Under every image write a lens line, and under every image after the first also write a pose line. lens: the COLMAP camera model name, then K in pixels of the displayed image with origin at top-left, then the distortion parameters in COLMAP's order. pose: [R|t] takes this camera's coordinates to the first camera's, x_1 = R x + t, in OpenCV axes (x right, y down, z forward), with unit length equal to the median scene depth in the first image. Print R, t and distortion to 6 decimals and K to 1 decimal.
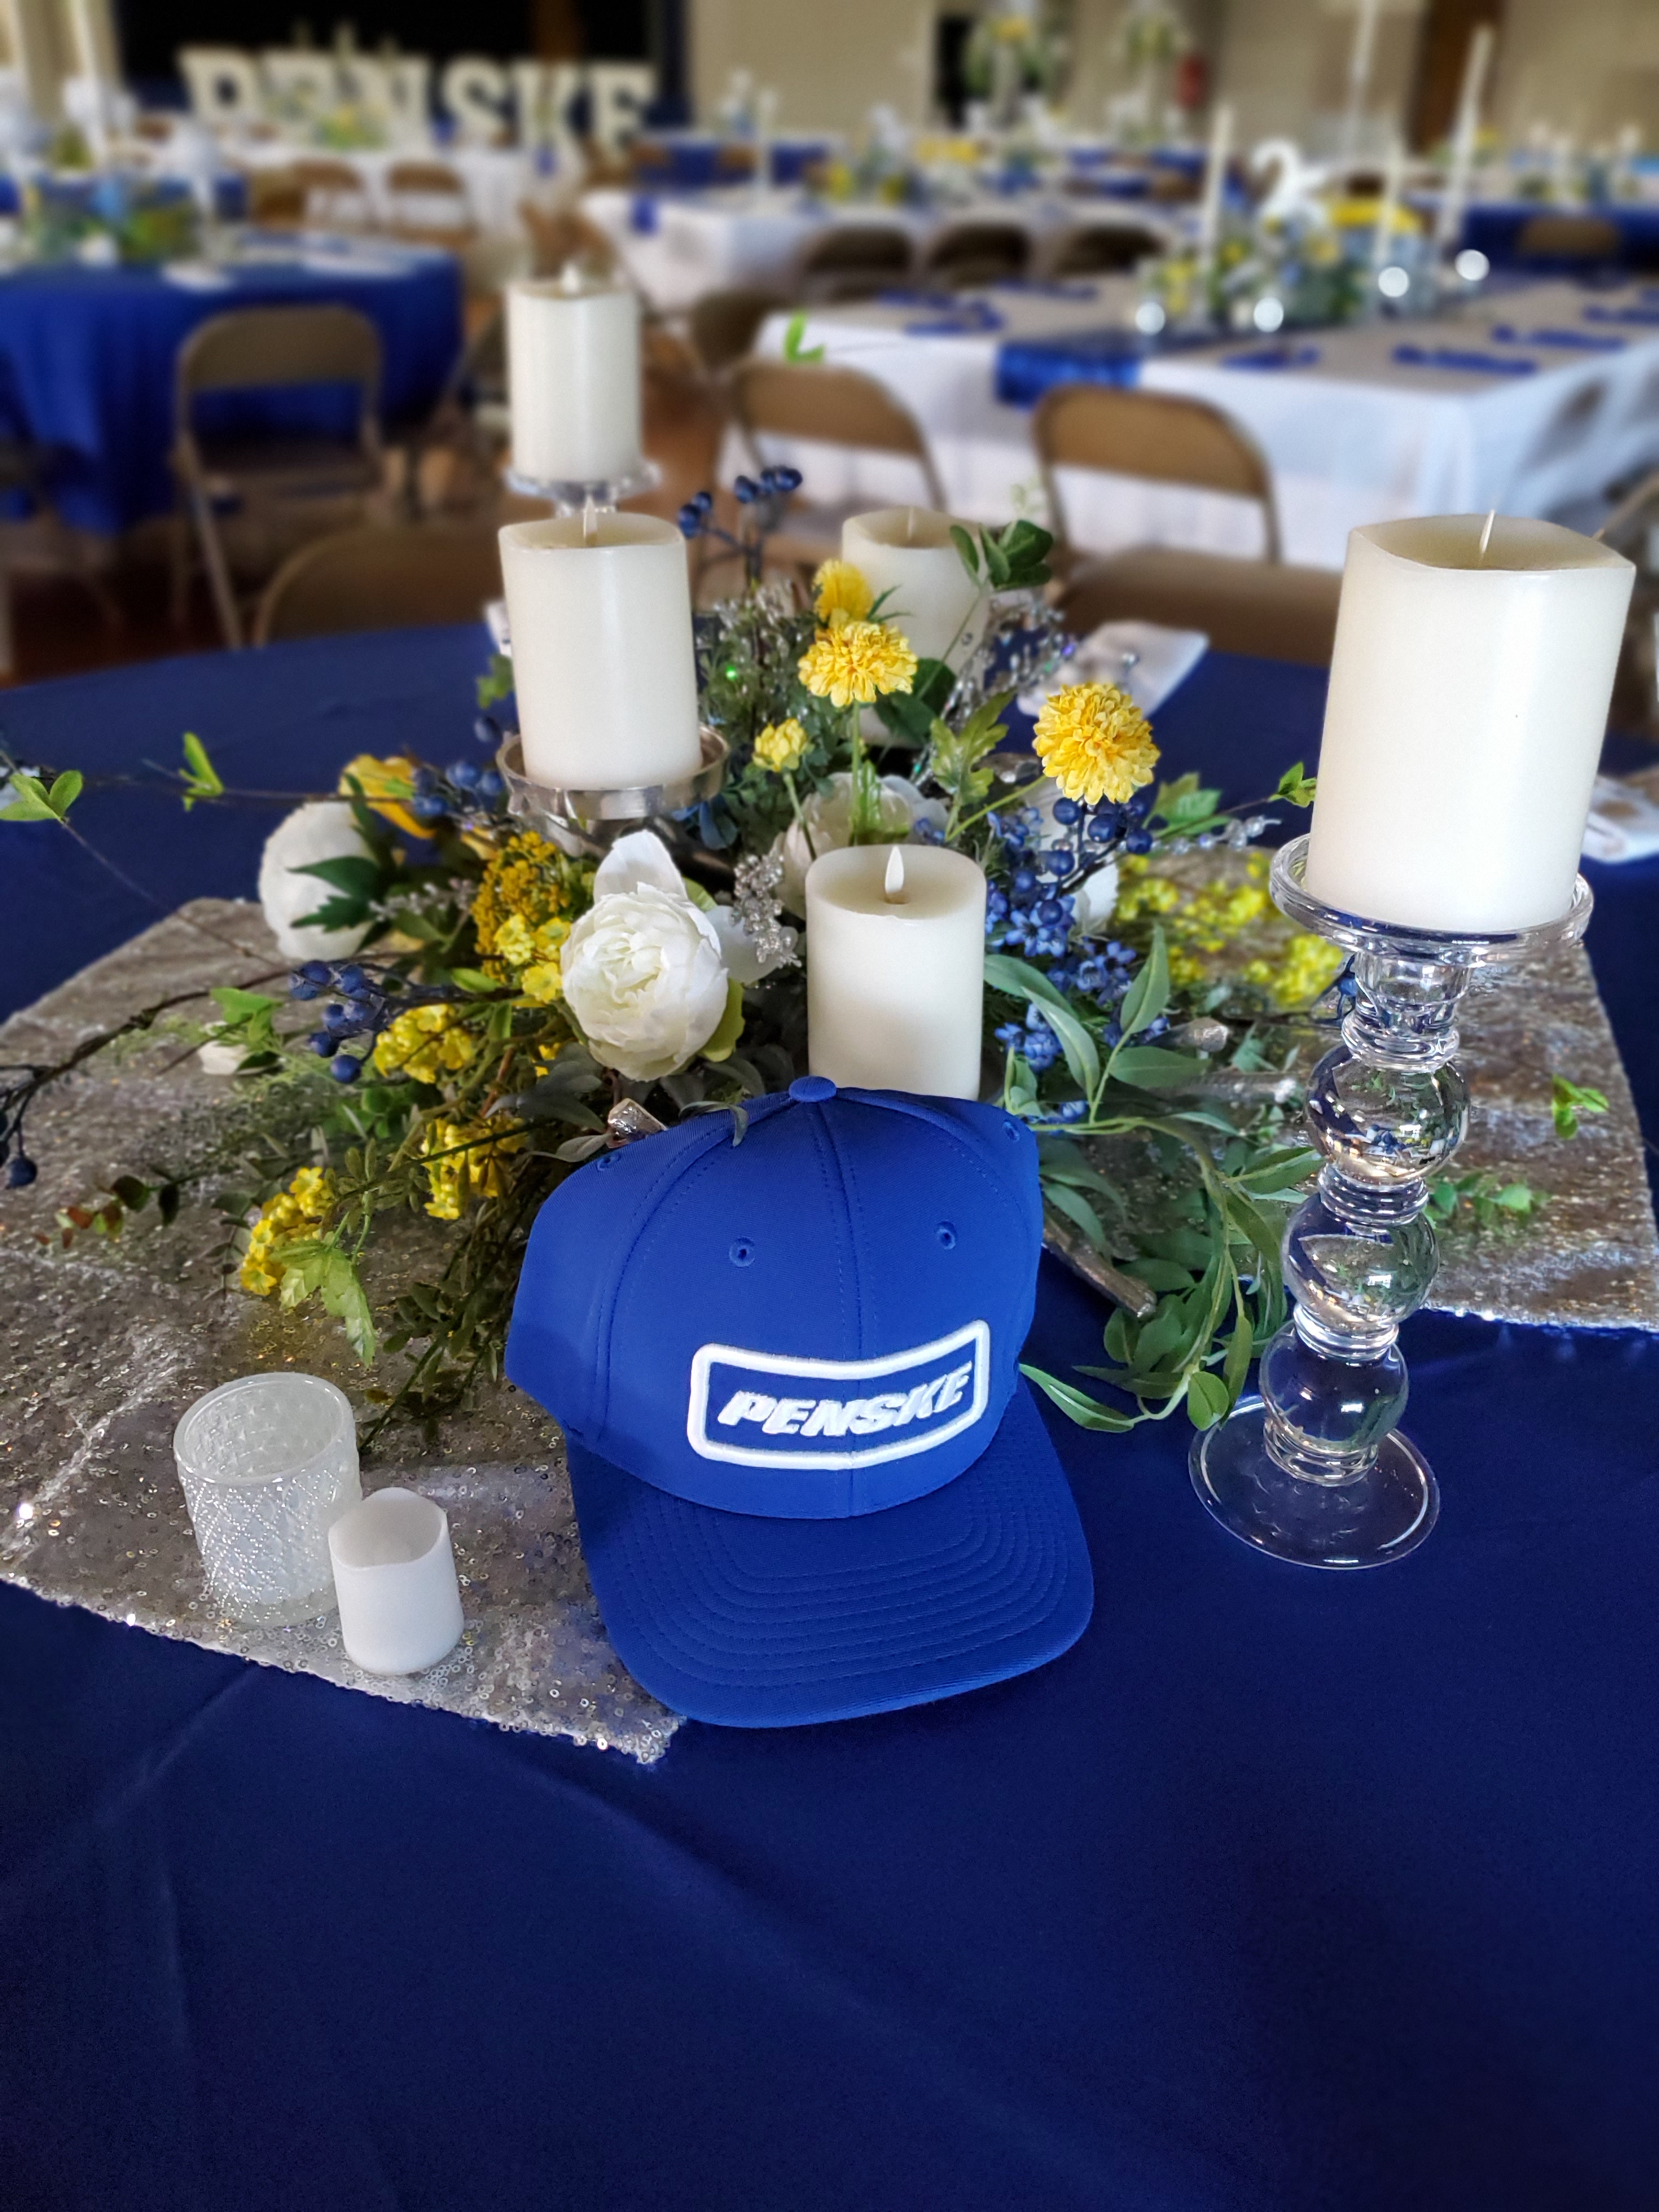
lens RADIAL K [[1679.9, 0, 830.5], [0, 1679.9, 1113.8], [0, 0, 1]] dist [0.006984, 0.000130]
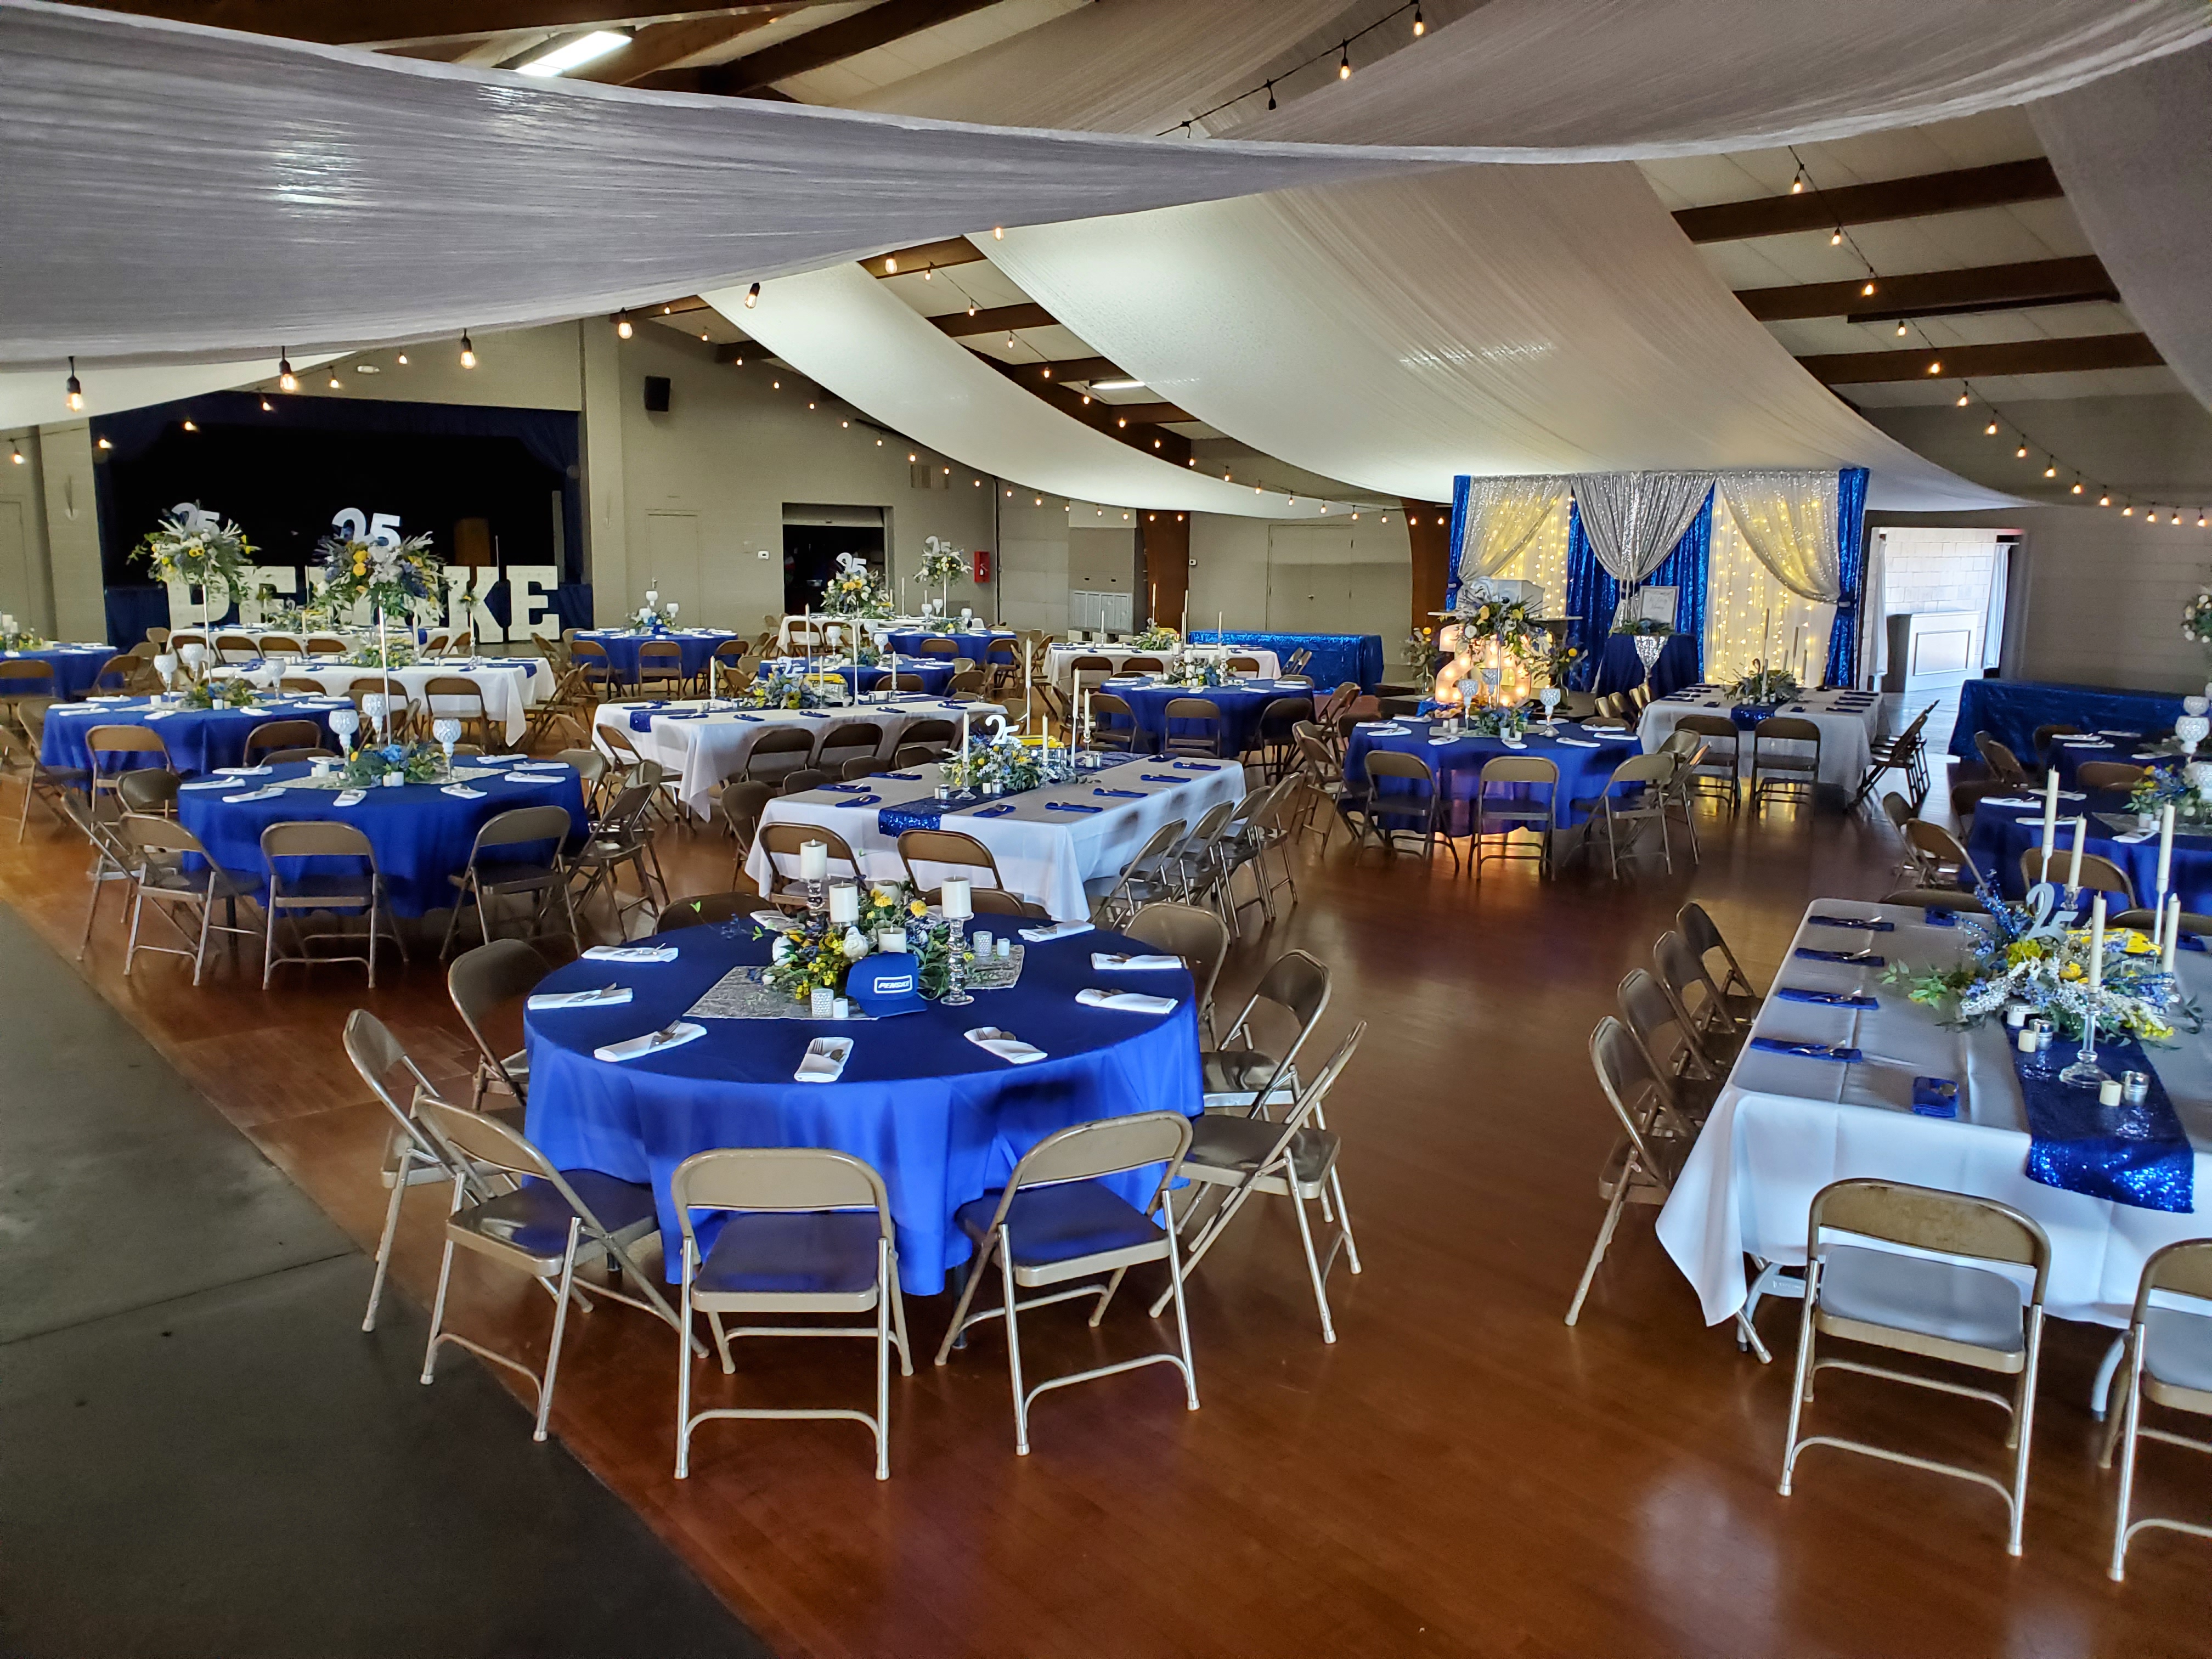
lens RADIAL K [[1679.9, 0, 1109.3], [0, 1679.9, 827.2], [0, 0, 1]] dist [0.006984, 0.000130]
pose [[0.969044, -0.058287, 0.239909, -0.141844], [0.141475, 0.927465, -0.346113, 0.386775], [-0.202333, 0.369340, 0.907000, -1.089729]]
